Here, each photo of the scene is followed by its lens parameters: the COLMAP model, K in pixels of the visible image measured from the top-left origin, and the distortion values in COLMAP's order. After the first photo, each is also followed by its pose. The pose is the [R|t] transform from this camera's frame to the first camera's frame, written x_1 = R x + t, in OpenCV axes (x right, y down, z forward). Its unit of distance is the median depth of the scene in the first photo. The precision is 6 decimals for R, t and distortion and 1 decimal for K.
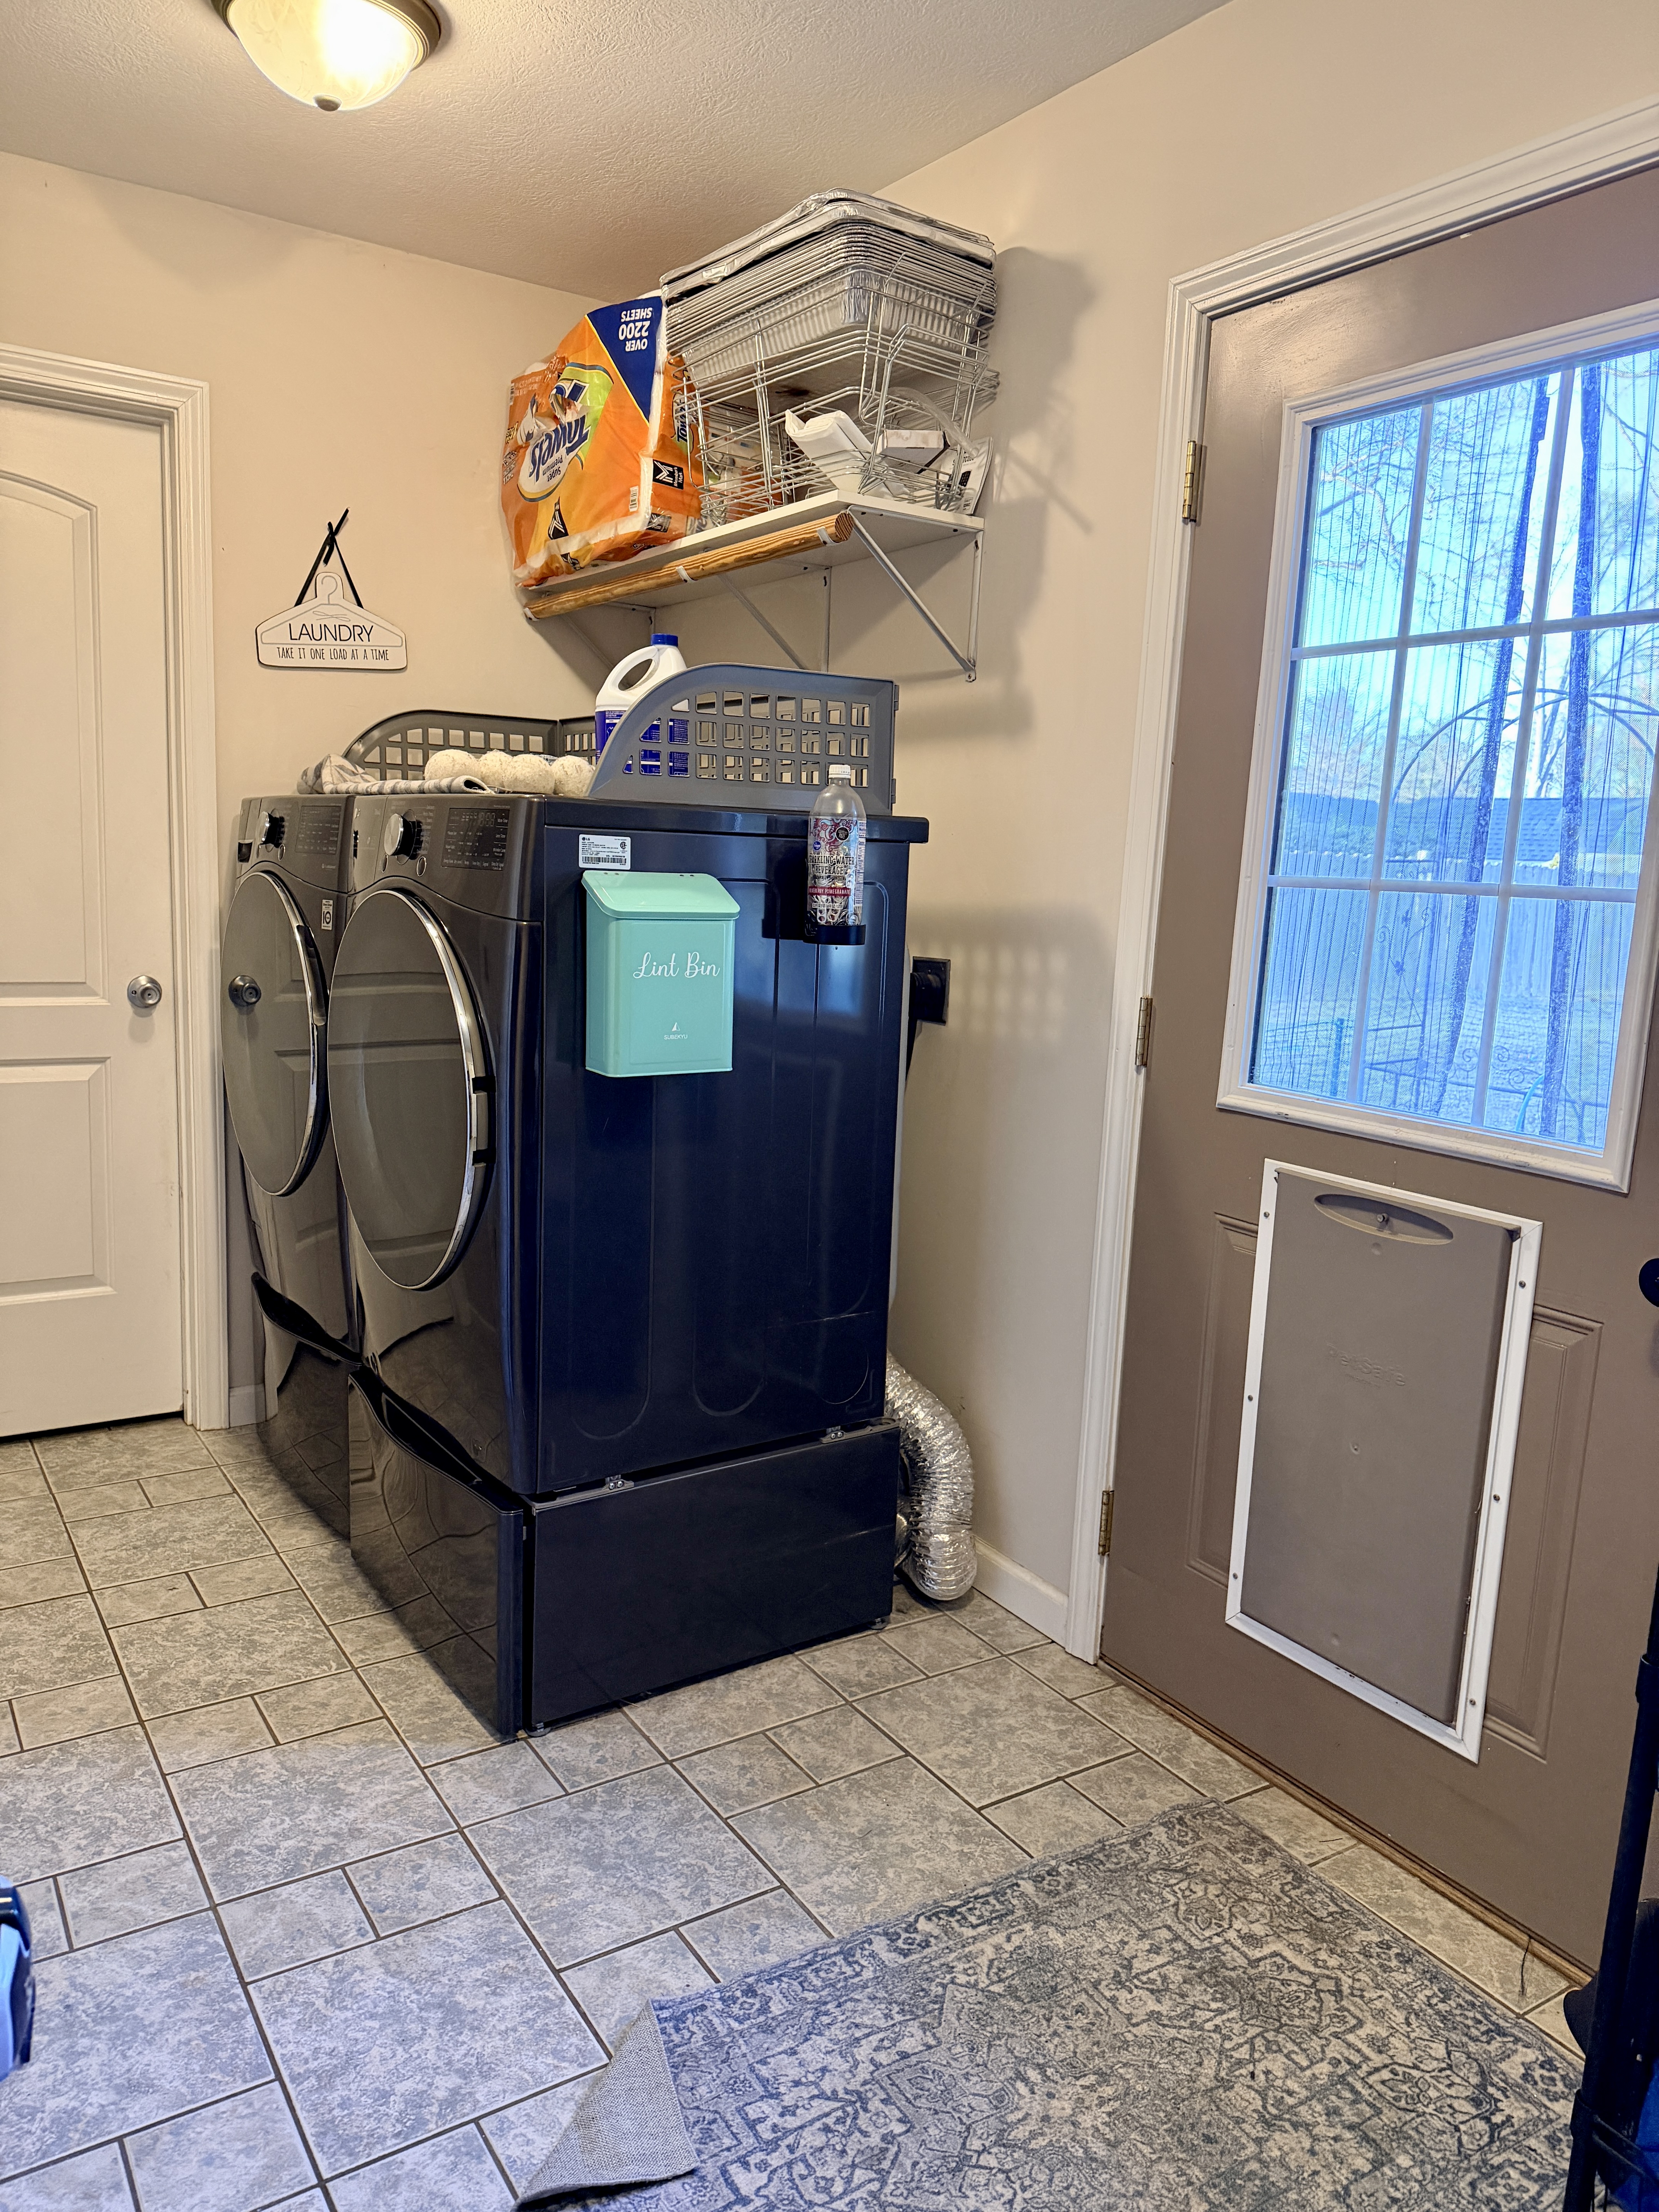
lens RADIAL K [[1589.0, 0, 831.7], [0, 1589.0, 1099.6], [0, 0, 1]] dist [0.042042, -0.030479]
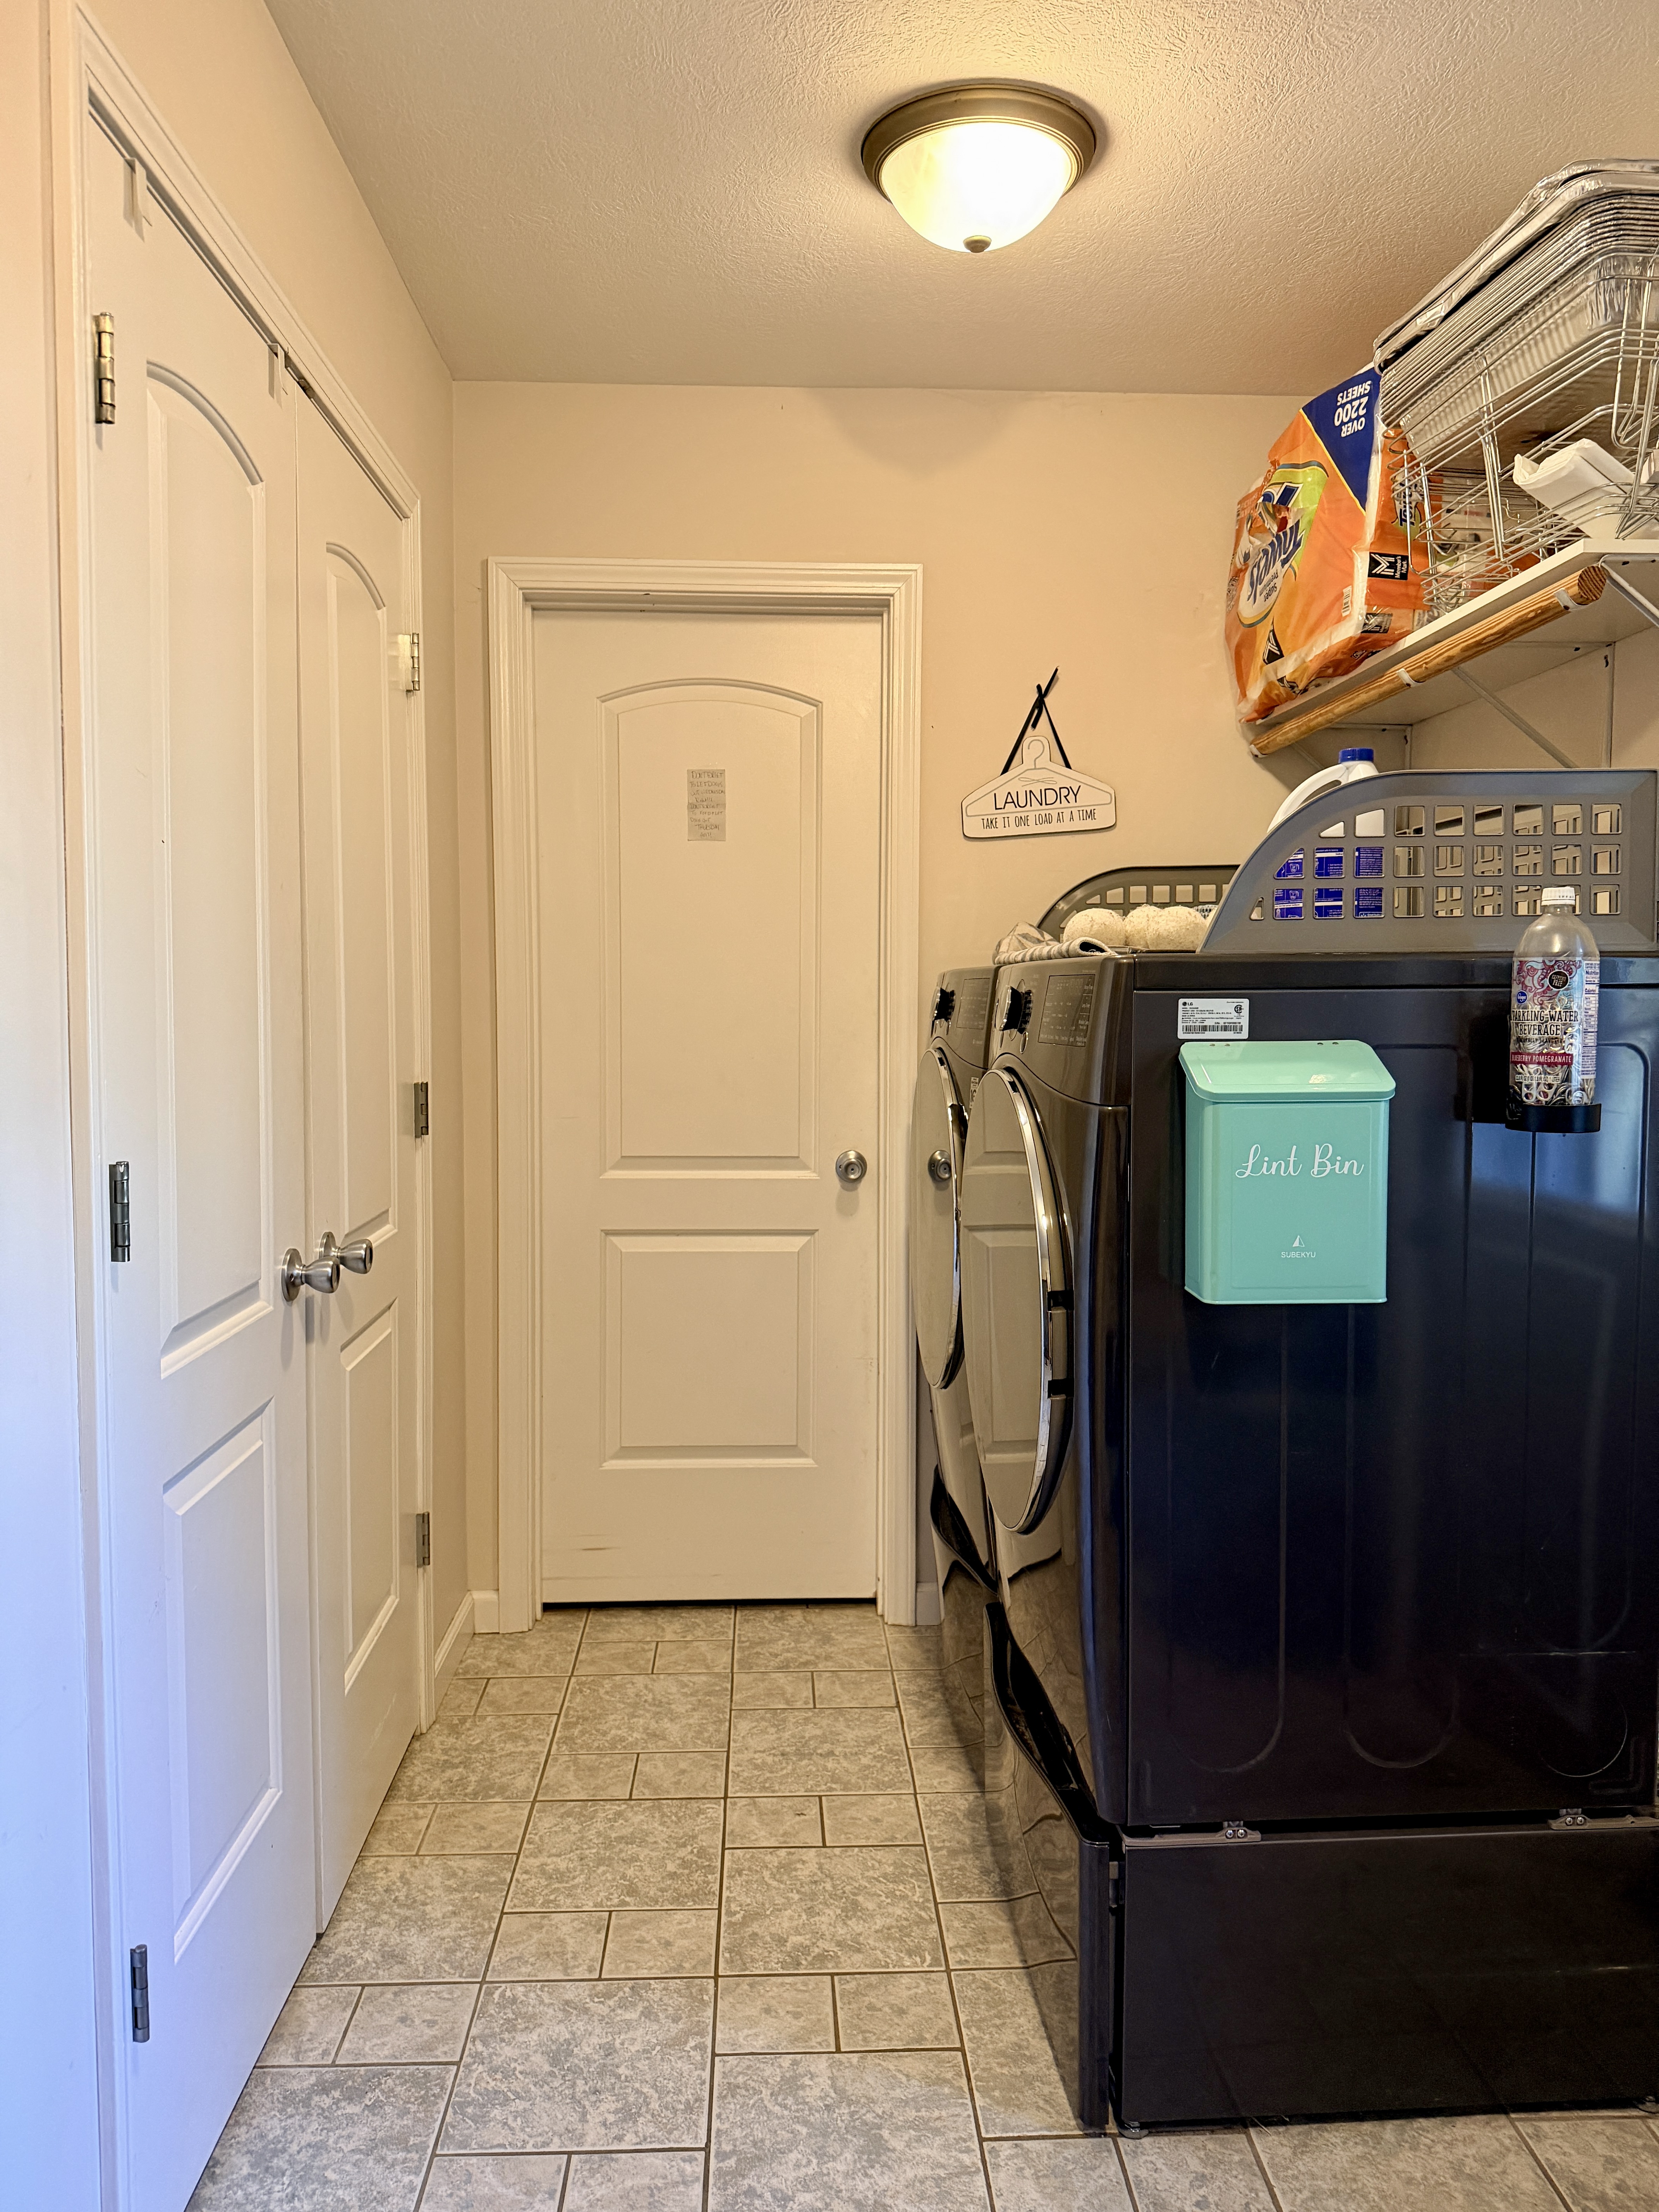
lens RADIAL K [[1589.0, 0, 831.7], [0, 1589.0, 1099.6], [0, 0, 1]] dist [0.042042, -0.030479]
pose [[0.859217, -0.005261, -0.511584, 0.085881], [-0.044264, 0.995433, -0.084579, -0.031534], [0.509692, 0.095316, 0.855061, 0.179687]]
